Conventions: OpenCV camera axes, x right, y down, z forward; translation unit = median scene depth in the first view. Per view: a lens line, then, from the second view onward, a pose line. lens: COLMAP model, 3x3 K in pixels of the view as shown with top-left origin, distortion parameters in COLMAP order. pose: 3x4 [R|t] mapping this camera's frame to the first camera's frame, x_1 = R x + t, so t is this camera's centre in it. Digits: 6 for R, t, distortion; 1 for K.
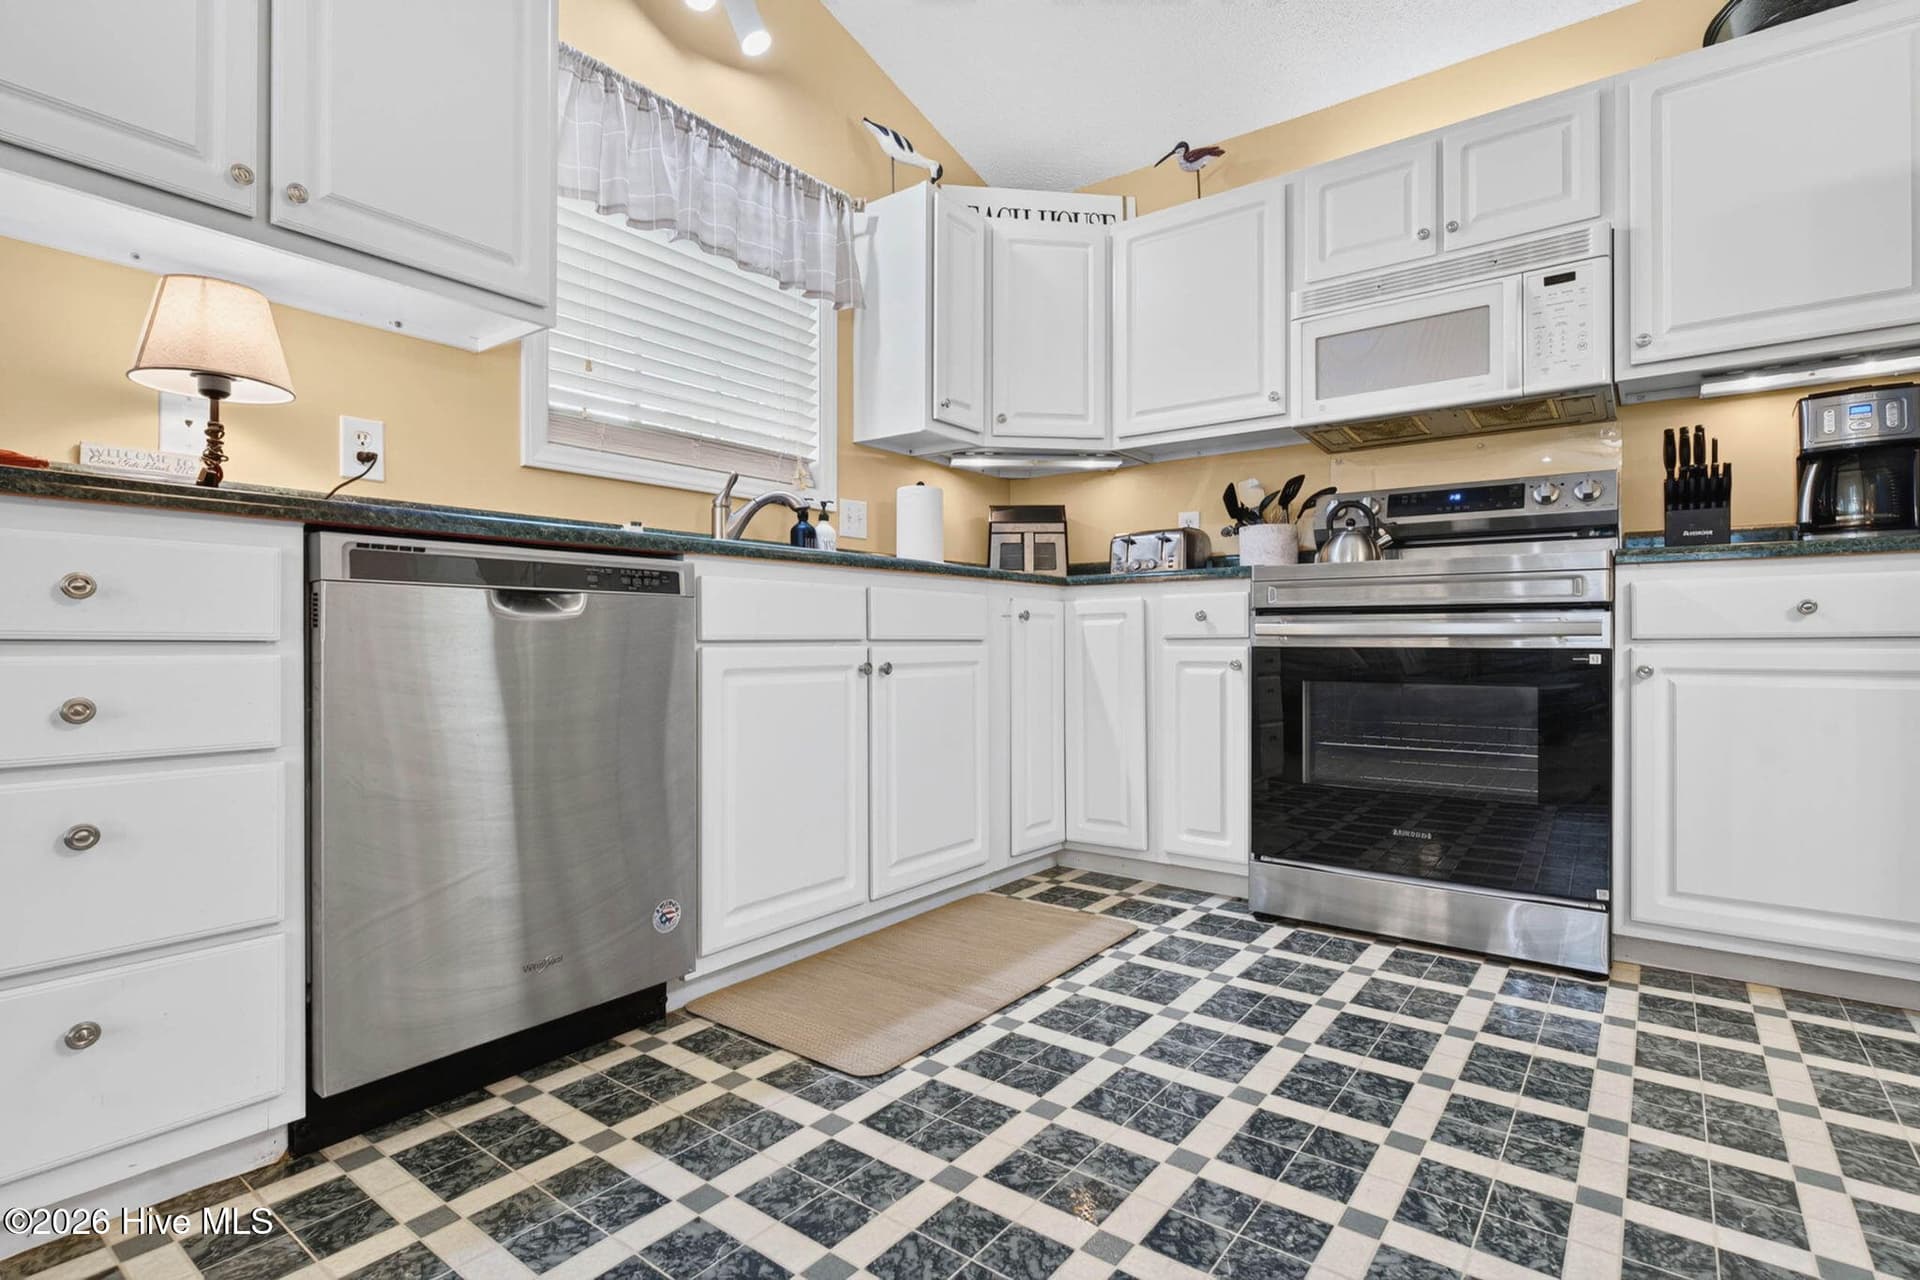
lens RADIAL K [[917.8, 0, 960.0], [0, 917.8, 640.0], [0, 0, 1]] dist [-0.001403, -0.000648]
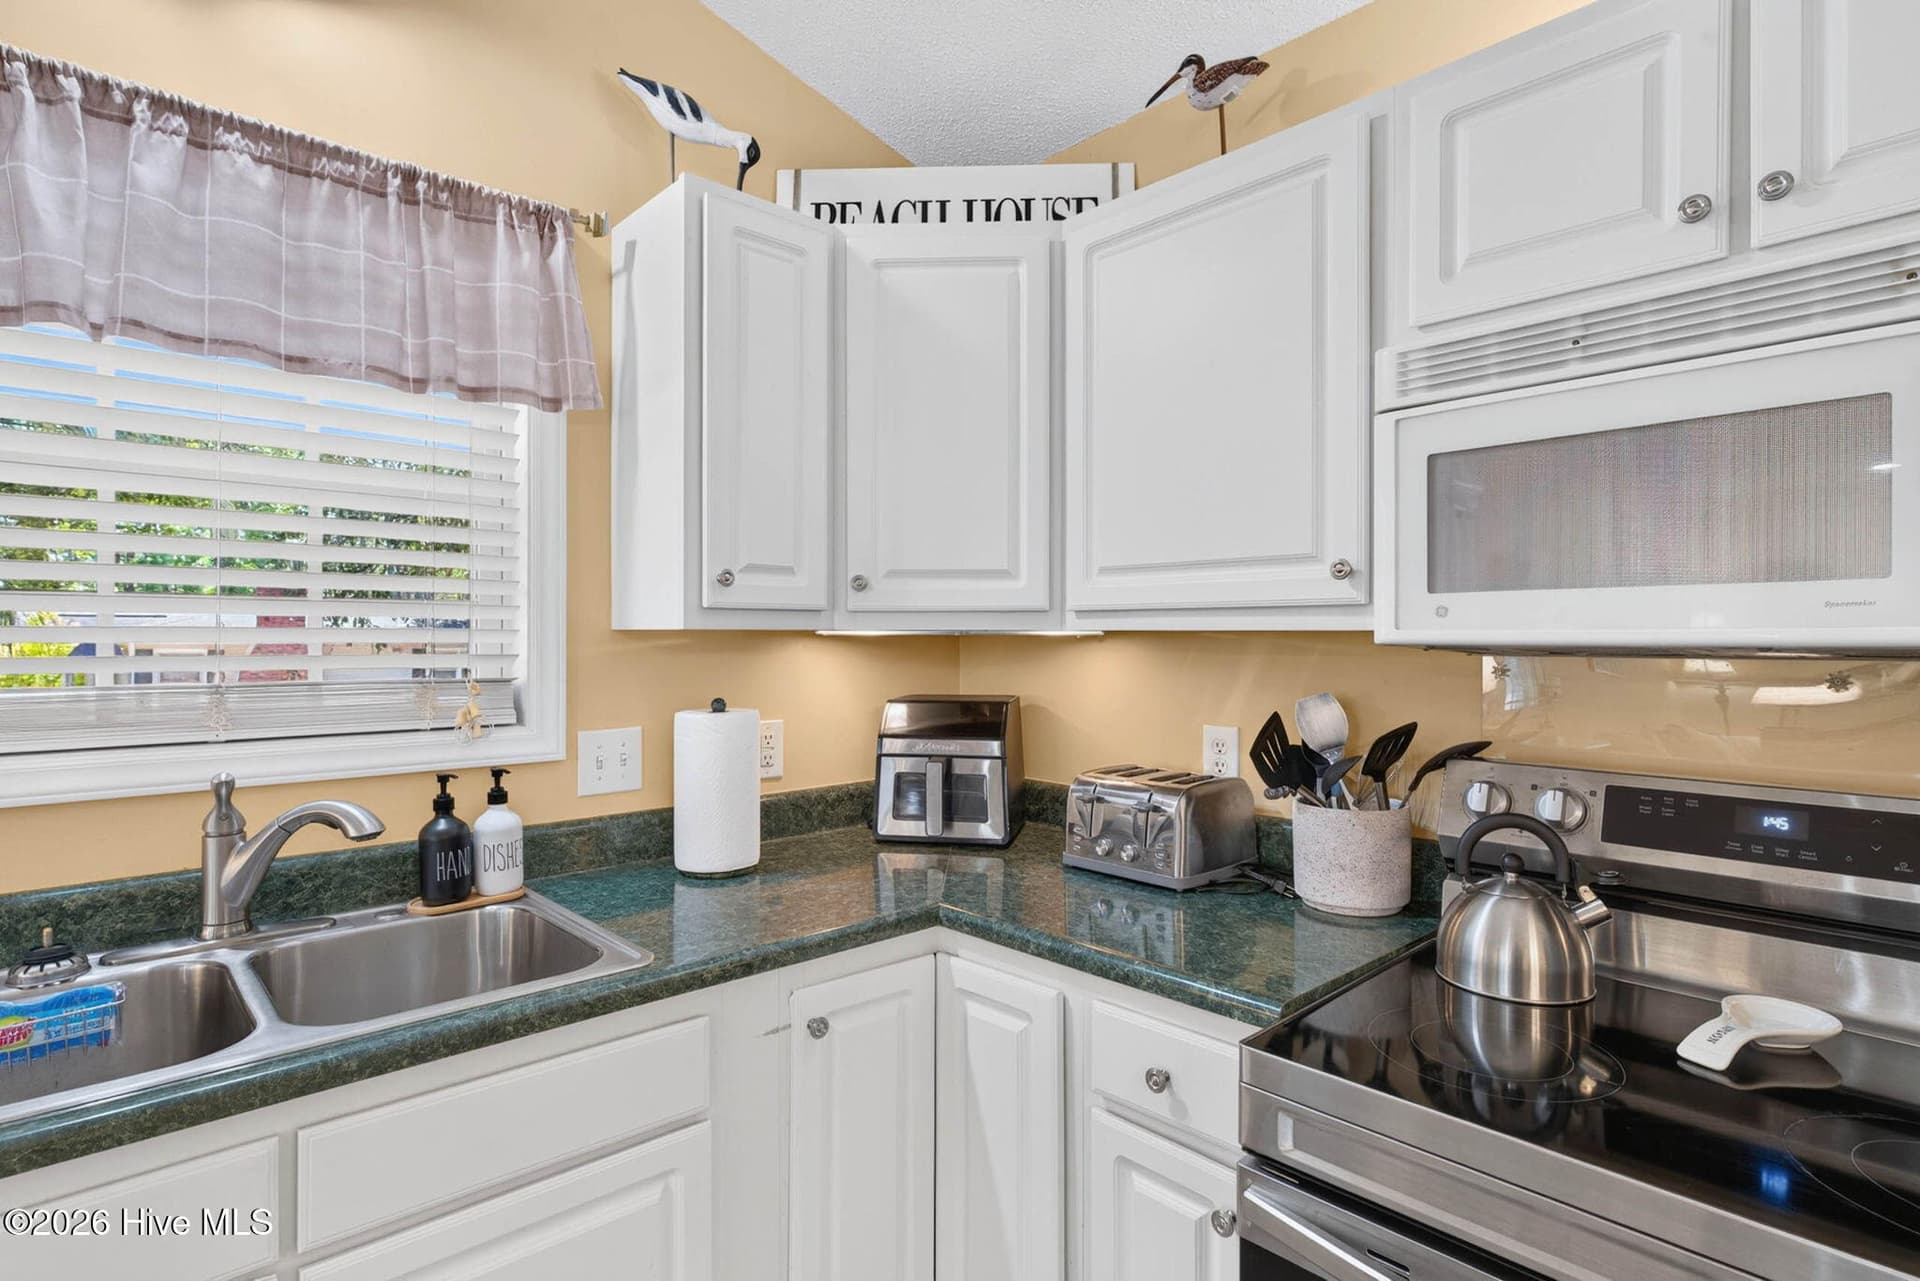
lens RADIAL K [[952.7, 0, 988.4], [0, 952.7, 637.0], [0, 0, 1]] dist [0.002902, -0.000295]
pose [[0.986768, -0.005527, -0.162047, 0.238952], [0.007445, 0.999909, 0.011231, -0.235494], [0.161970, -0.012289, 0.986719, 0.478904]]
